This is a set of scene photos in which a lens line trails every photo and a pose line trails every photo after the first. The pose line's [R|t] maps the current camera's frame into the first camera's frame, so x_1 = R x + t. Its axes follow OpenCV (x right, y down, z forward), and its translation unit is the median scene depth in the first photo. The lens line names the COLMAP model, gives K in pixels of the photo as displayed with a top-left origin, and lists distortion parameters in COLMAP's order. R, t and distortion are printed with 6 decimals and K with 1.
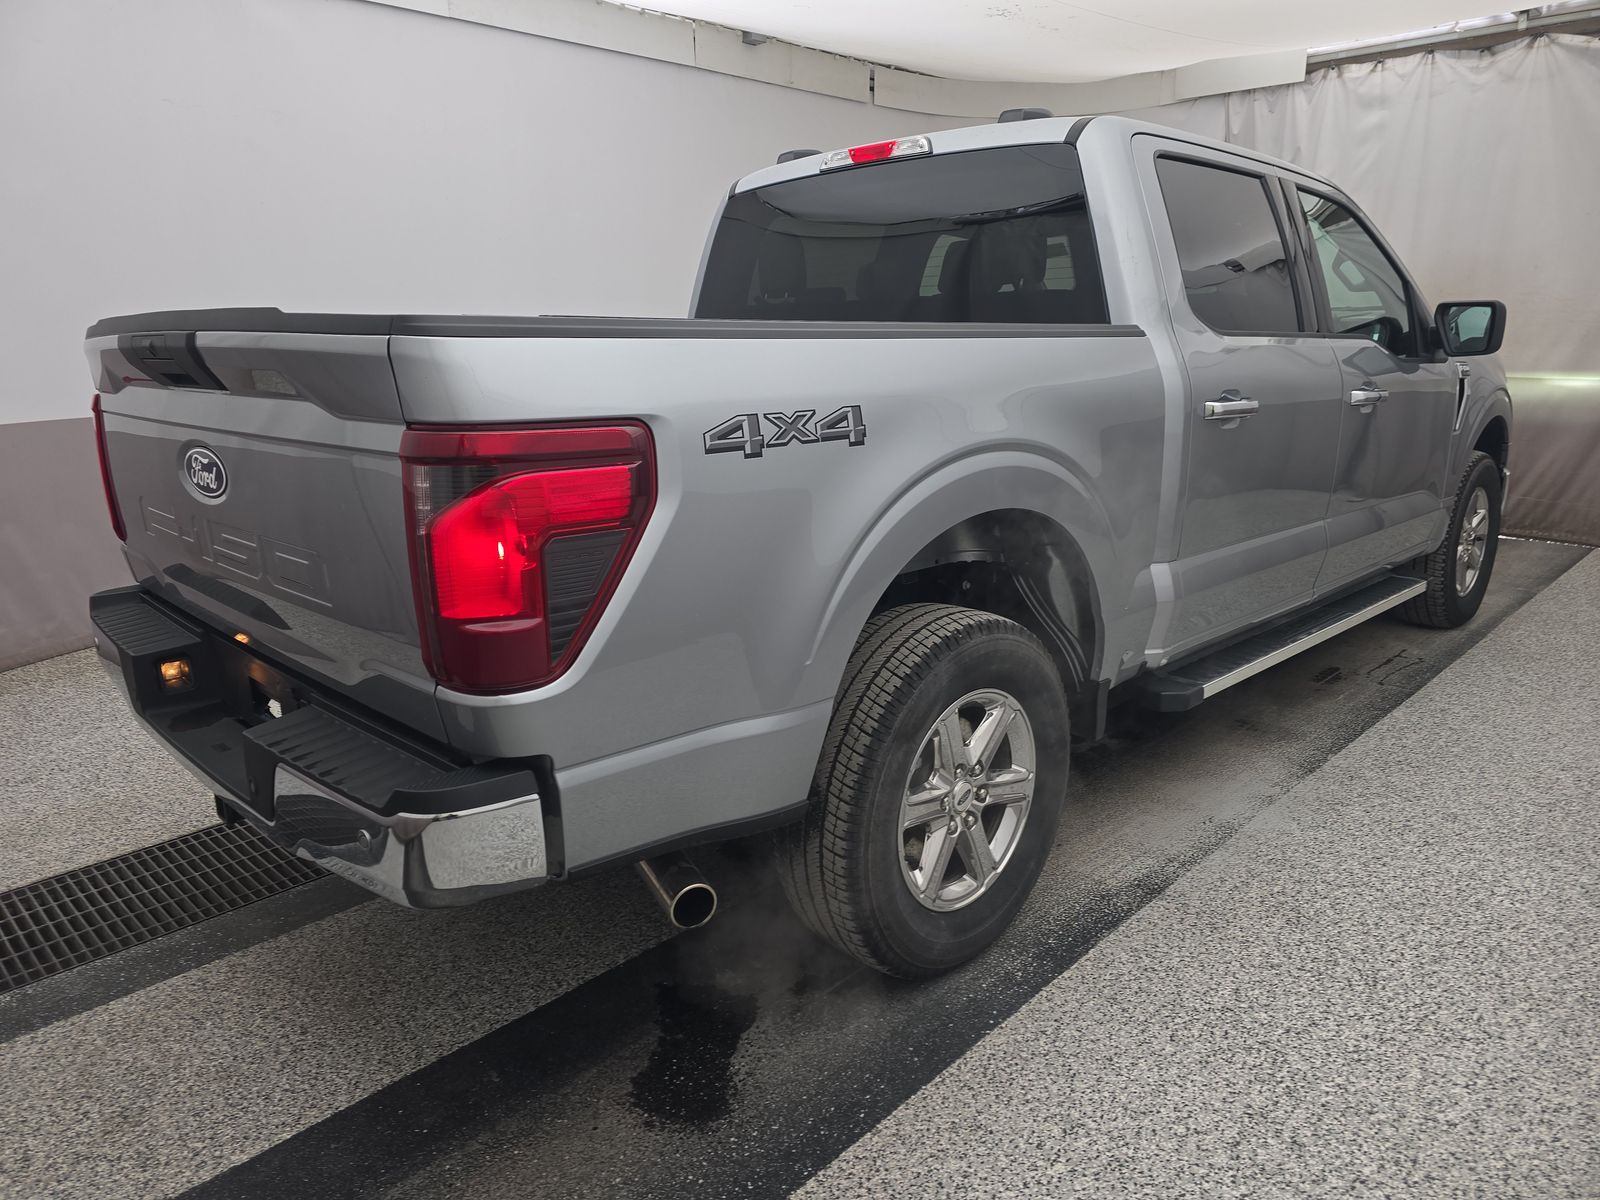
lens RADIAL K [[1108.2, 0, 789.5], [0, 1108.2, 598.0], [0, 0, 1]] dist [0.039617, -0.034847]
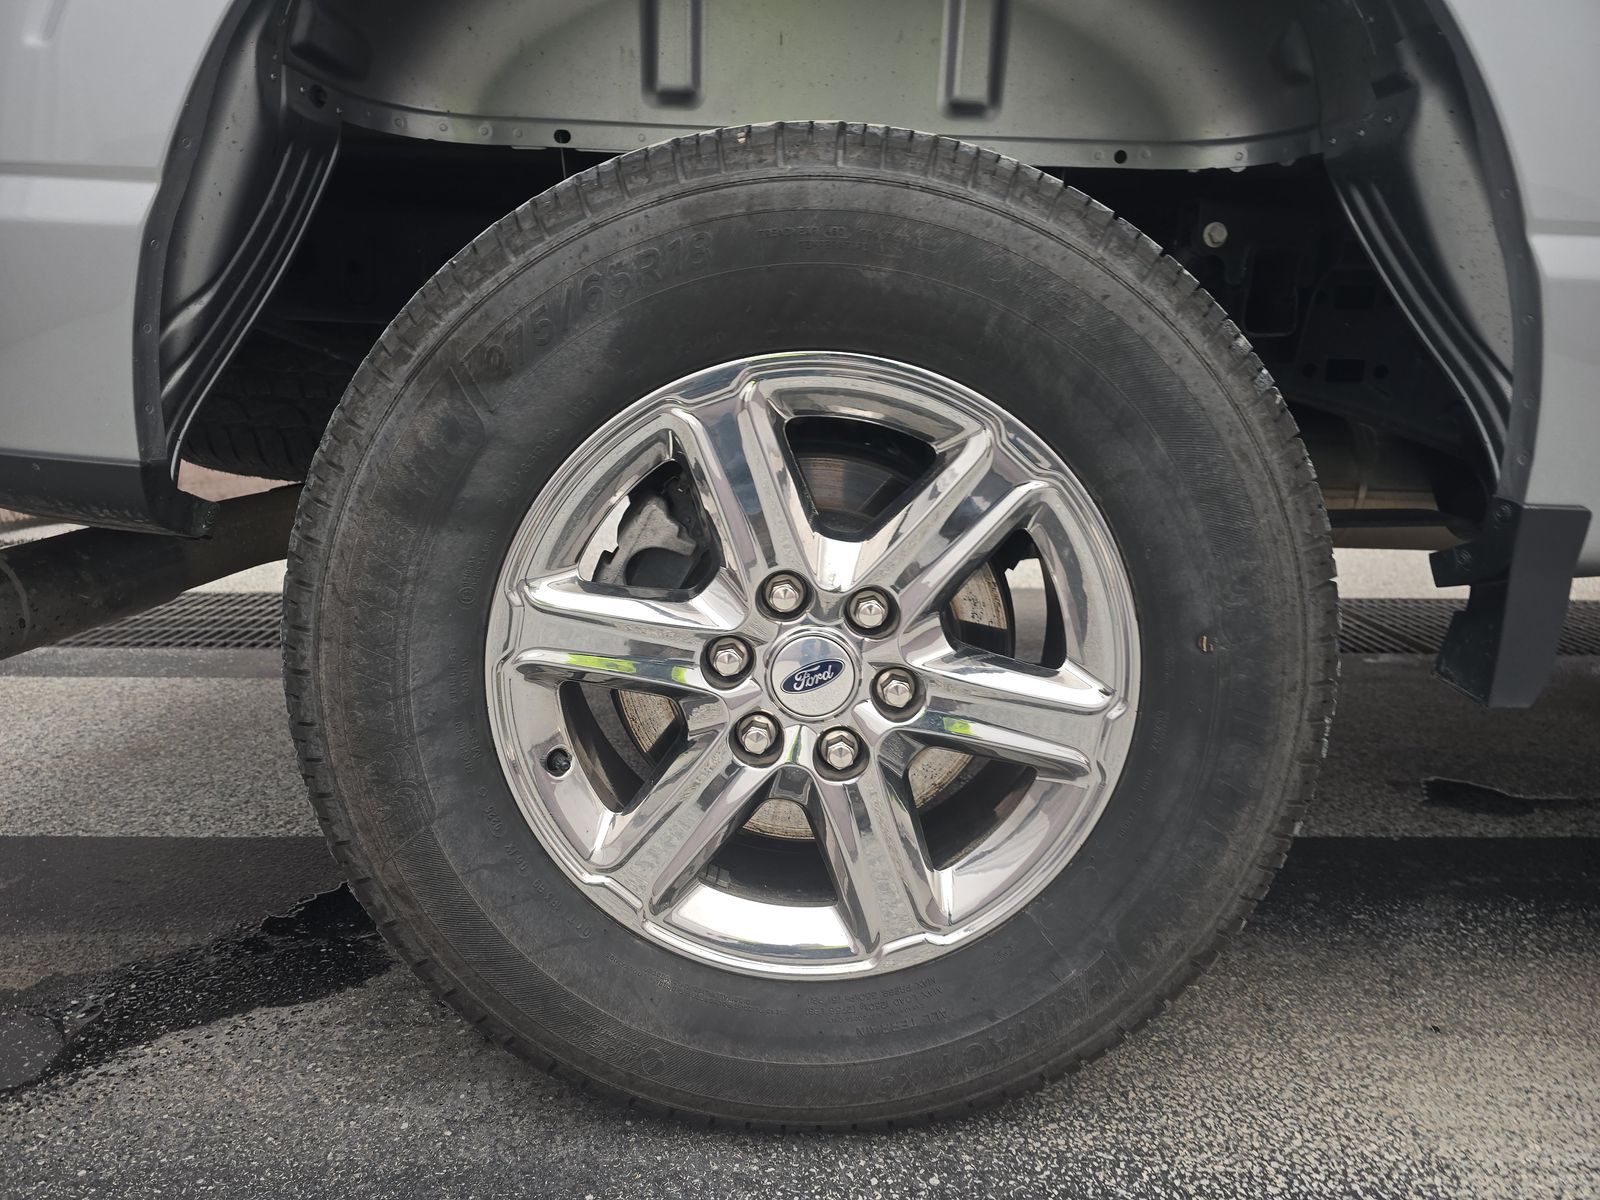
lens RADIAL K [[1108.2, 0, 789.5], [0, 1108.2, 598.0], [0, 0, 1]] dist [0.039617, -0.034847]
pose [[0.701171, 0.173537, -0.691552, 0.387787], [-0.204341, 0.978151, 0.038272, 0.140930], [0.683084, 0.114477, 0.721312, 0.726153]]
